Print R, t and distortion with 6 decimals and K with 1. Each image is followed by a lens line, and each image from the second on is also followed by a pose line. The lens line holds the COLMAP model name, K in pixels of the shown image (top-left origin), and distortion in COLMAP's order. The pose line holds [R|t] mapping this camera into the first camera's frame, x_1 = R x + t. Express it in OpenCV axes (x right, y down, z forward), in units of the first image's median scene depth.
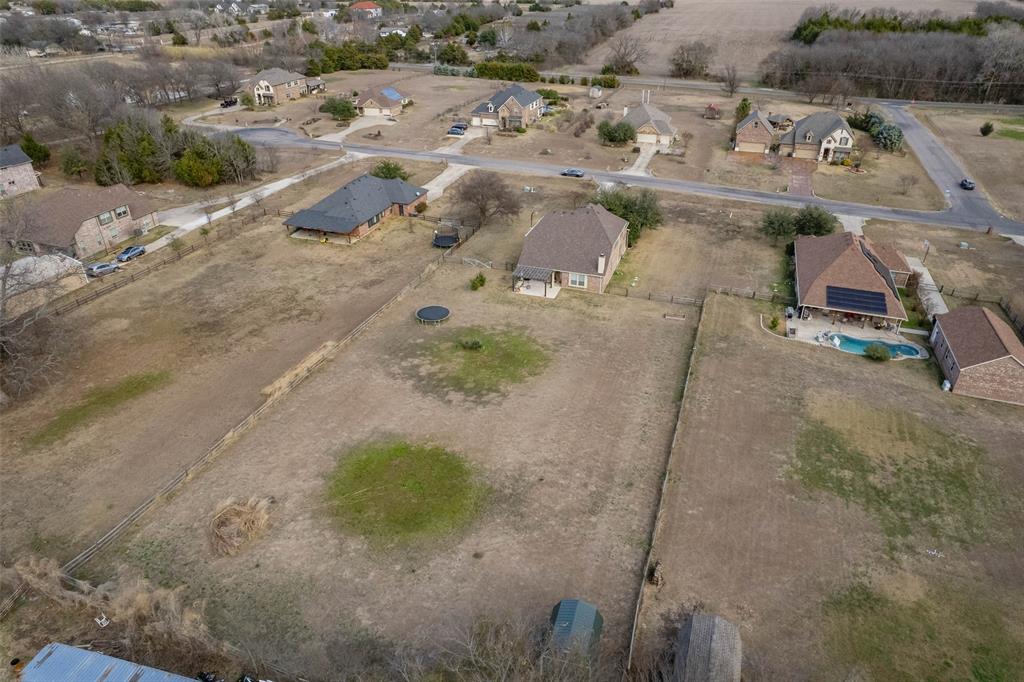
lens RADIAL K [[657.0, 0, 509.2], [0, 657.0, 340.1], [0, 0, 1]] dist [-0.066837, 0.055808]
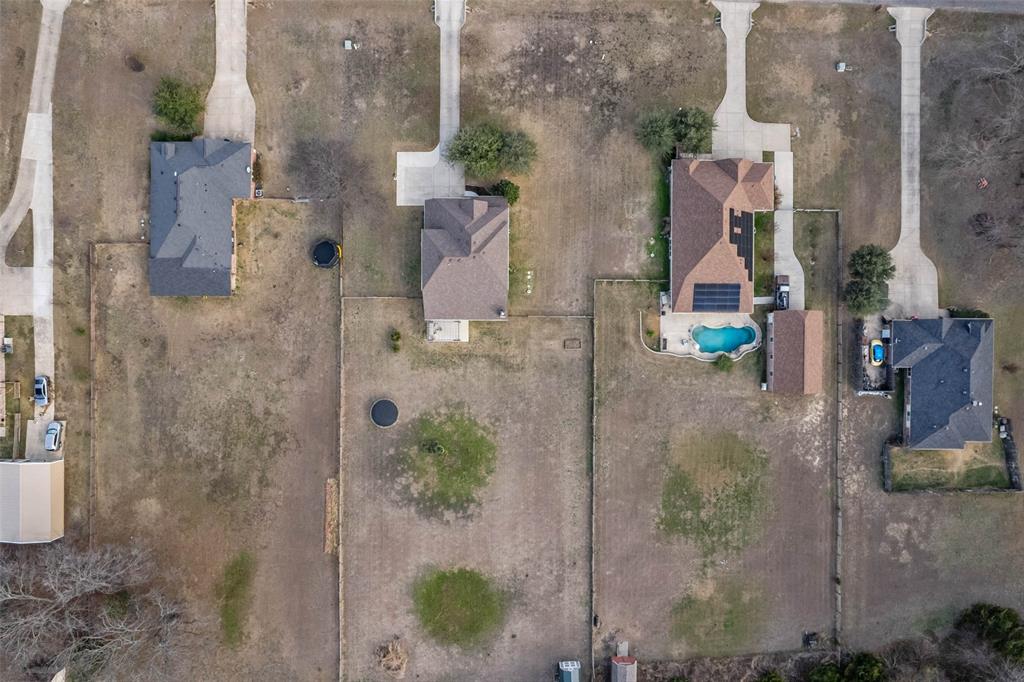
lens RADIAL K [[657.0, 0, 509.2], [0, 657.0, 340.1], [0, 0, 1]] dist [-0.066837, 0.055808]
pose [[0.943944, -0.330102, 0.001759, 0.156502], [0.160105, 0.462475, 0.872057, -1.217691], [-0.288681, -0.822891, 0.489402, 0.489466]]
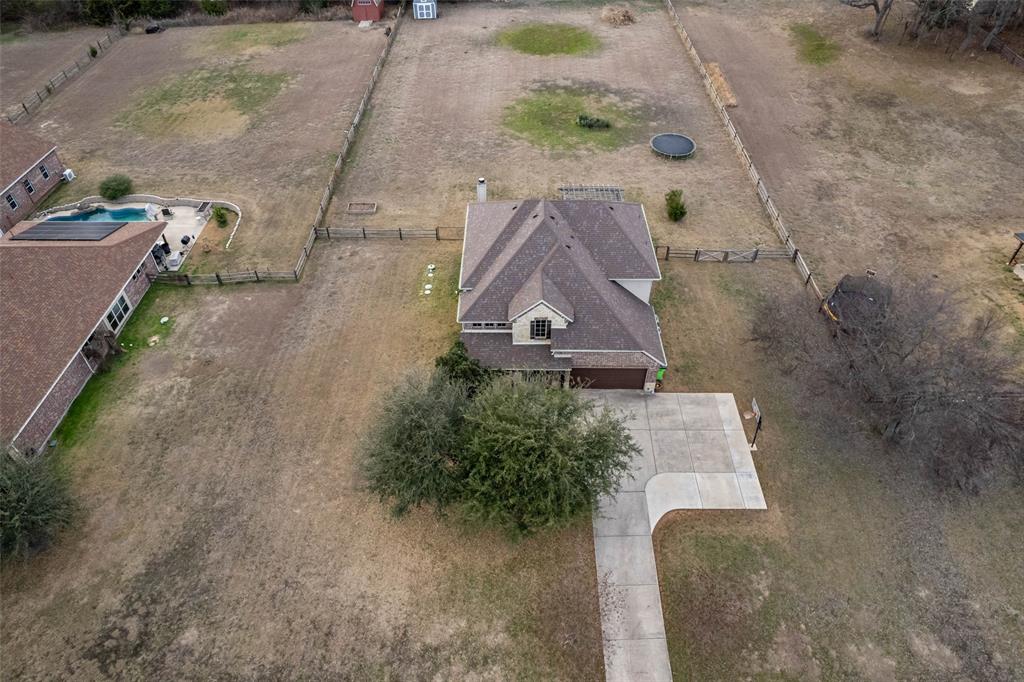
lens RADIAL K [[656.0, 0, 509.9], [0, 656.0, 342.9], [0, 0, 1]] dist [-0.081172, 0.078295]
pose [[-0.946212, 0.228713, -0.228850, 0.323824], [-0.153667, 0.304771, 0.939947, -0.721160], [0.284725, 0.924557, -0.253232, 1.472099]]
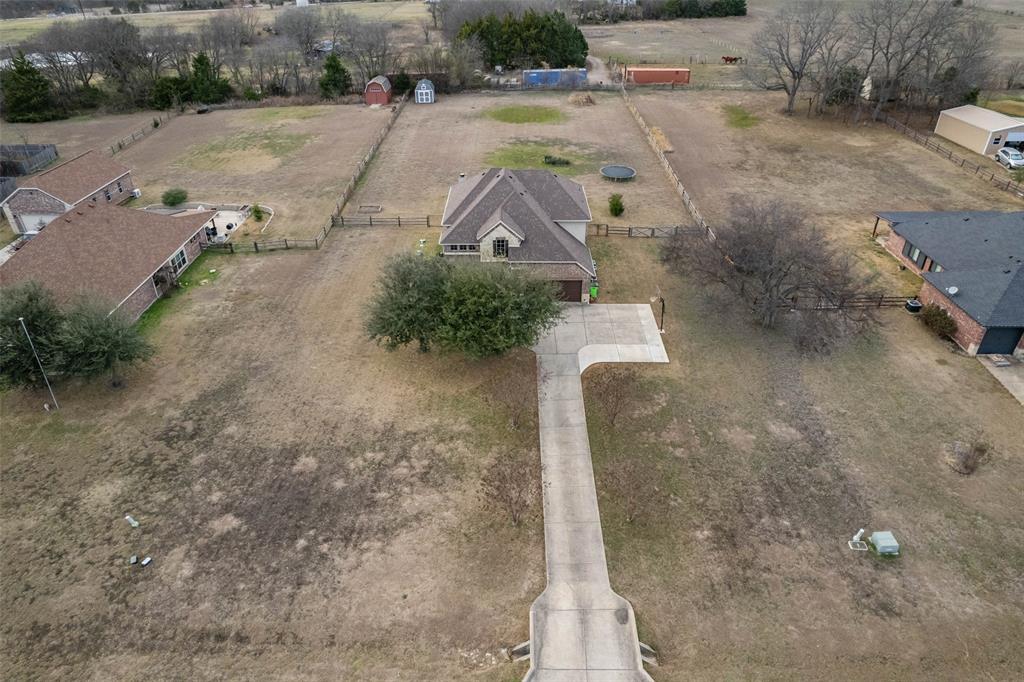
lens RADIAL K [[657.0, 0, 509.2], [0, 657.0, 340.1], [0, 0, 1]] dist [-0.066837, 0.055808]
pose [[-0.945411, 0.180740, -0.271168, 0.378266], [-0.154303, 0.484644, 0.860994, -0.797566], [0.287036, 0.855835, -0.430299, 1.722610]]
